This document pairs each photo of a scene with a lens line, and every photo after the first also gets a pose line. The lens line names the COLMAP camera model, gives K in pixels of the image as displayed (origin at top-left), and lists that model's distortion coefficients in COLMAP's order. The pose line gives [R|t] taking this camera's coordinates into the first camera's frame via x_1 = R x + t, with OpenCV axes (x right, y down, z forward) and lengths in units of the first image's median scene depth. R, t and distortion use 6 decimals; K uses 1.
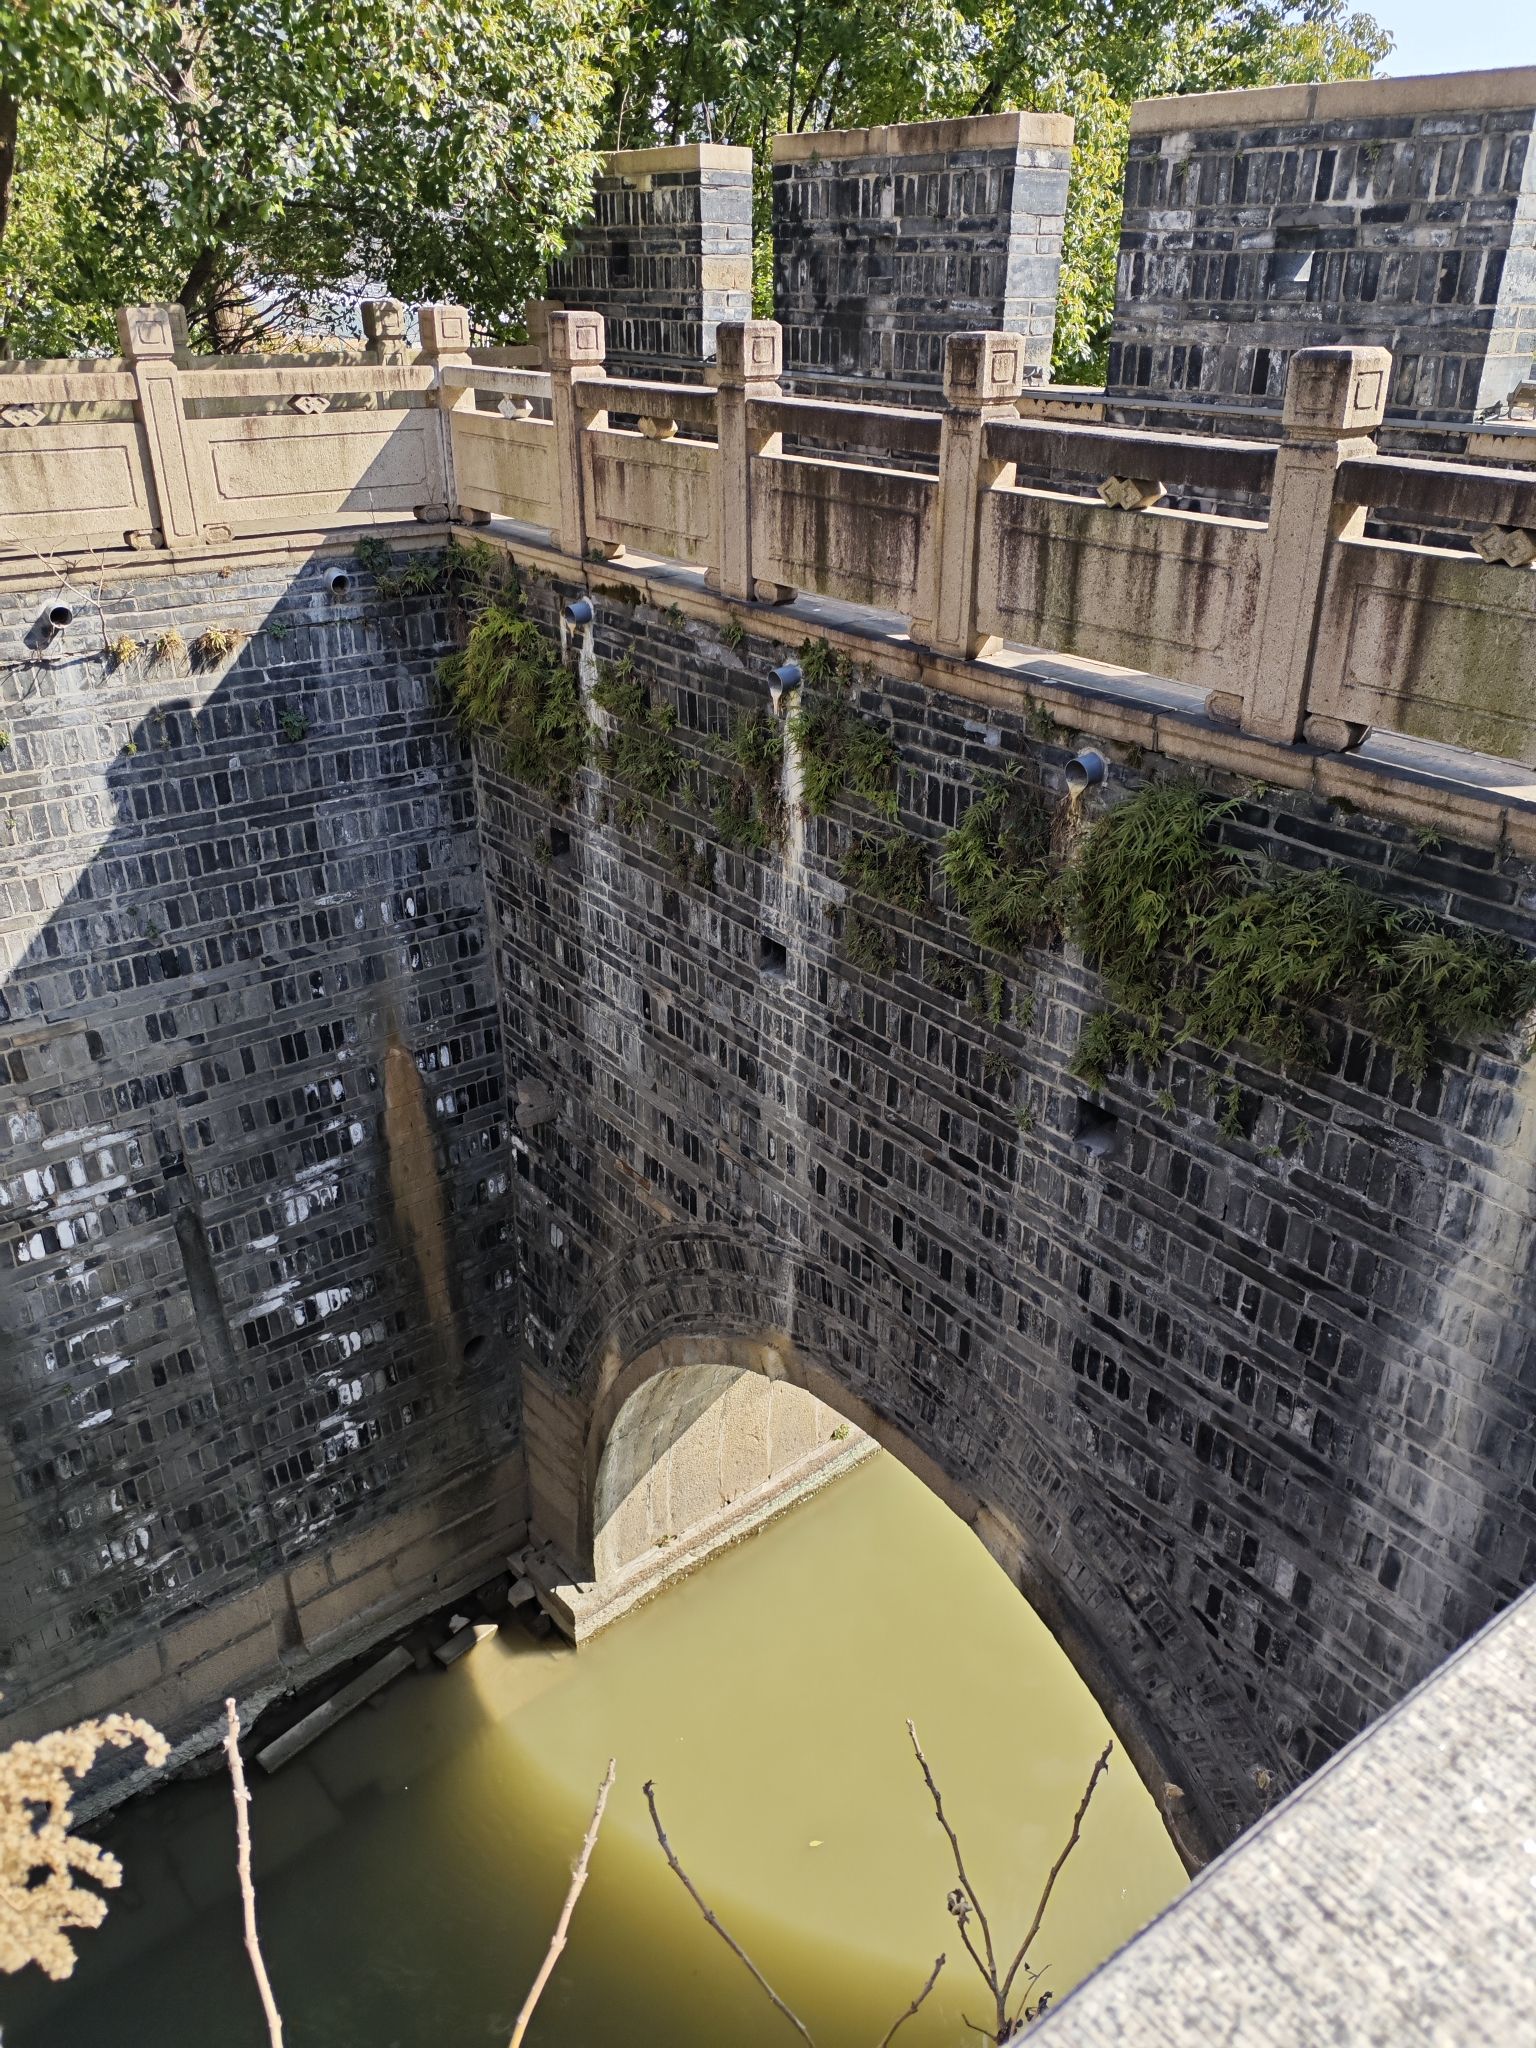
lens RADIAL K [[1449.8, 0, 770.9], [0, 1449.8, 1022.9], [0, 0, 1]] dist [-0.002090, -0.001947]
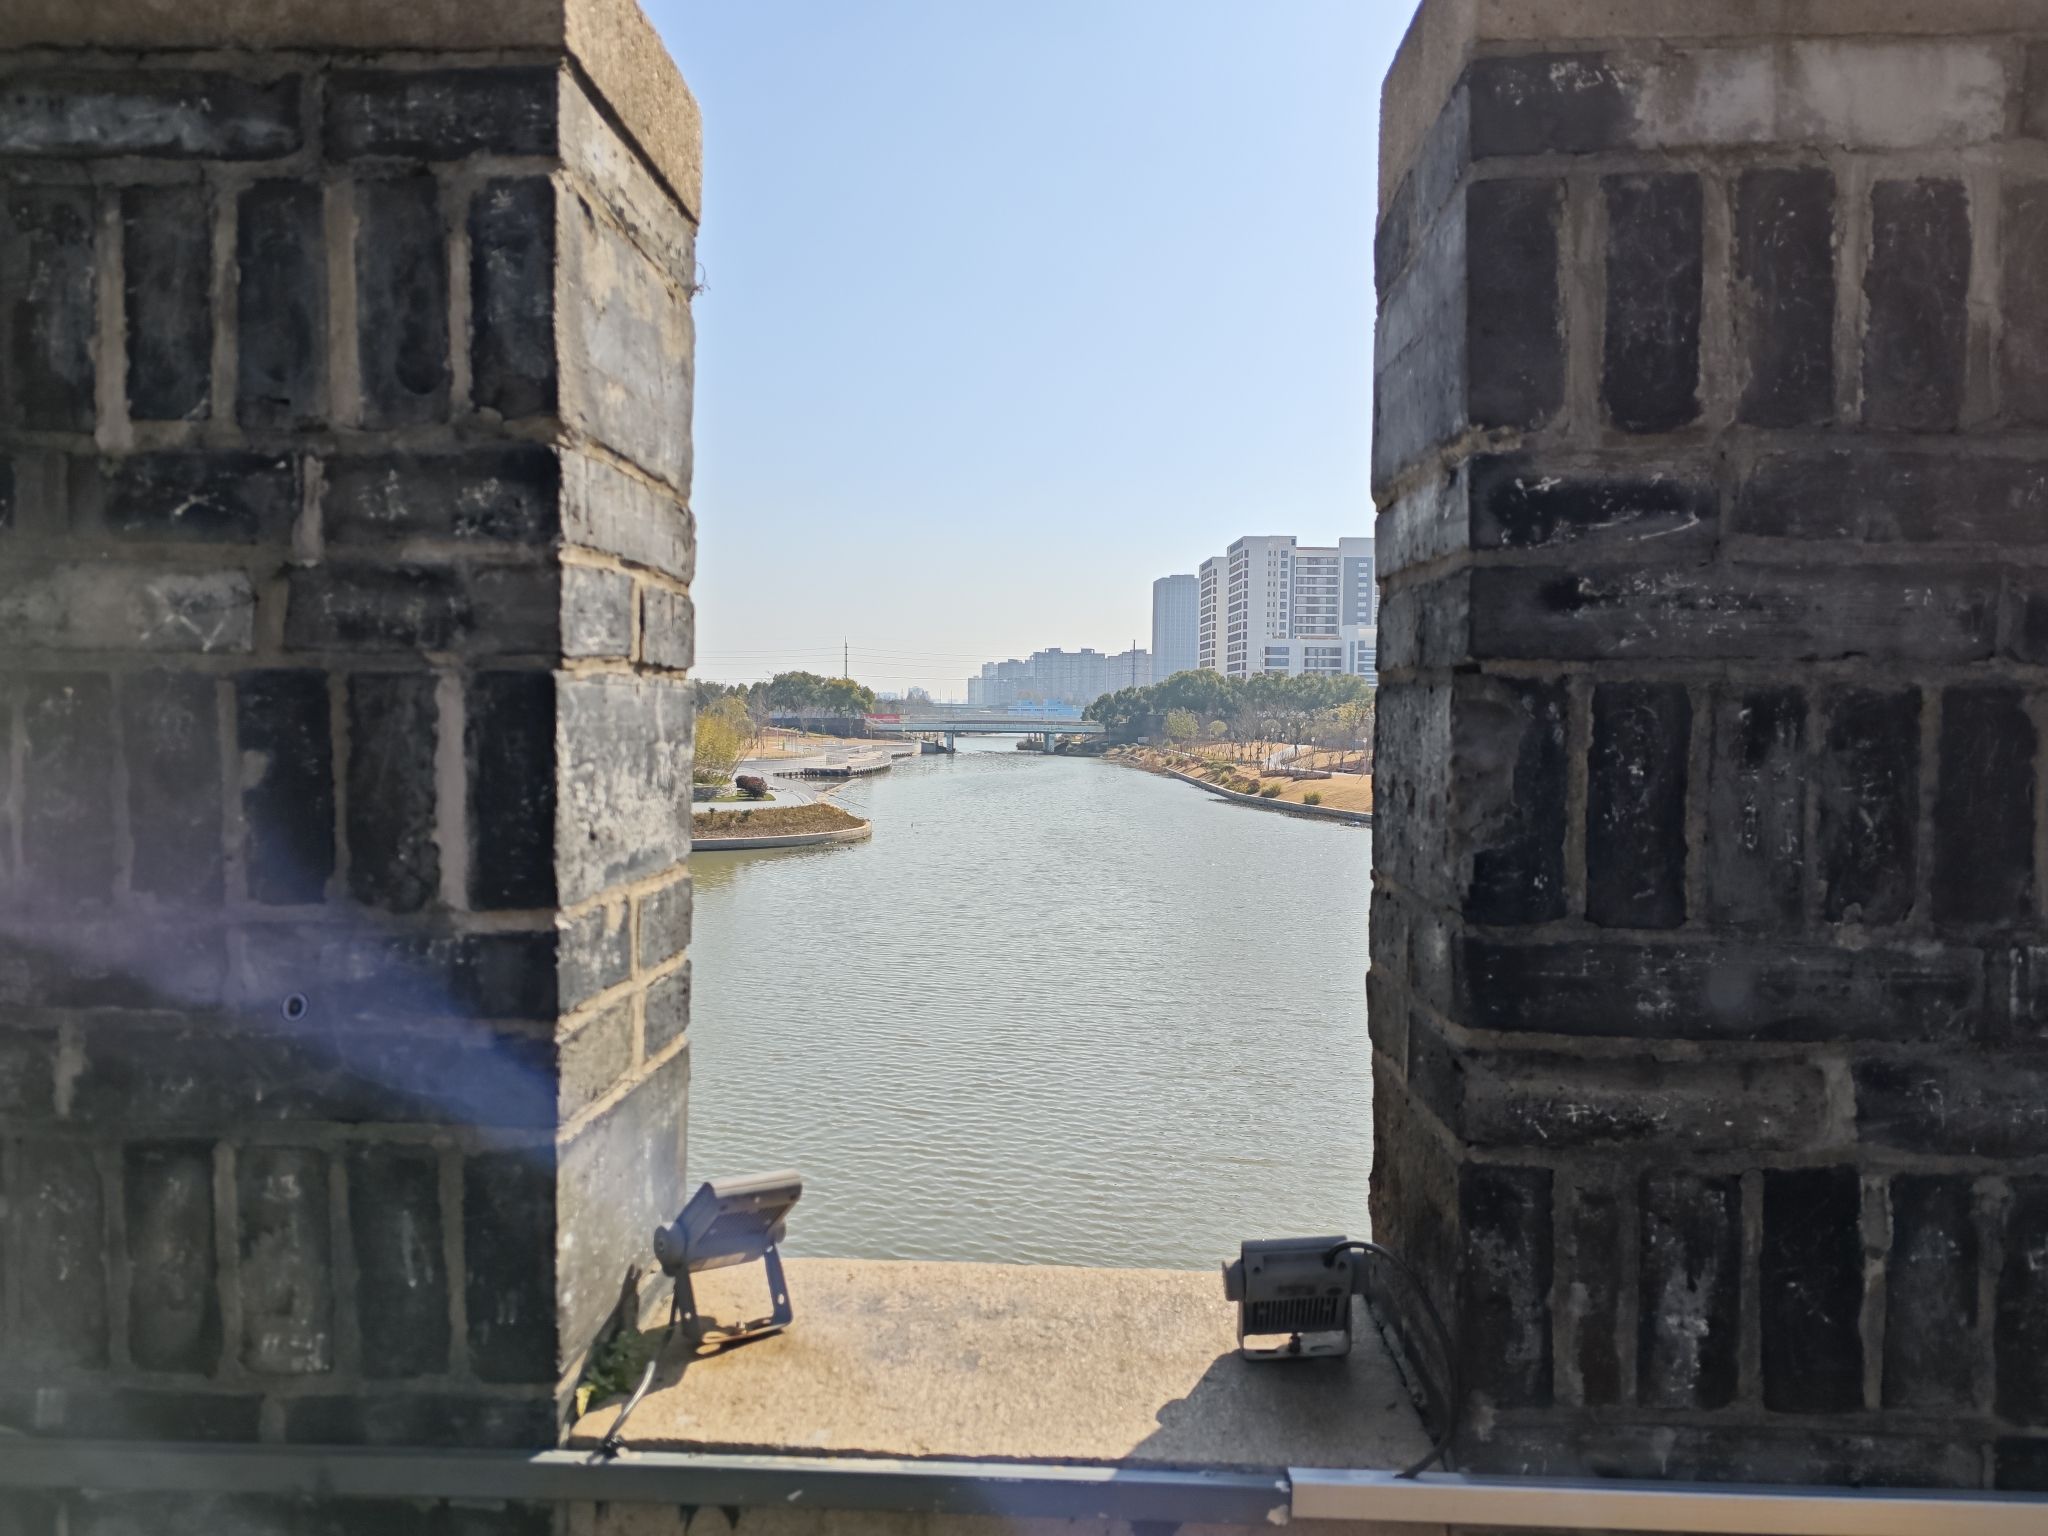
lens RADIAL K [[1449.8, 0, 1022.6], [0, 1449.8, 768.4], [0, 0, 1]] dist [-0.002090, -0.001947]
pose [[0.649357, -0.020775, 0.760200, 0.389933], [0.341010, 0.901448, -0.266653, -0.438110], [-0.679741, 0.432388, 0.592446, 0.827380]]
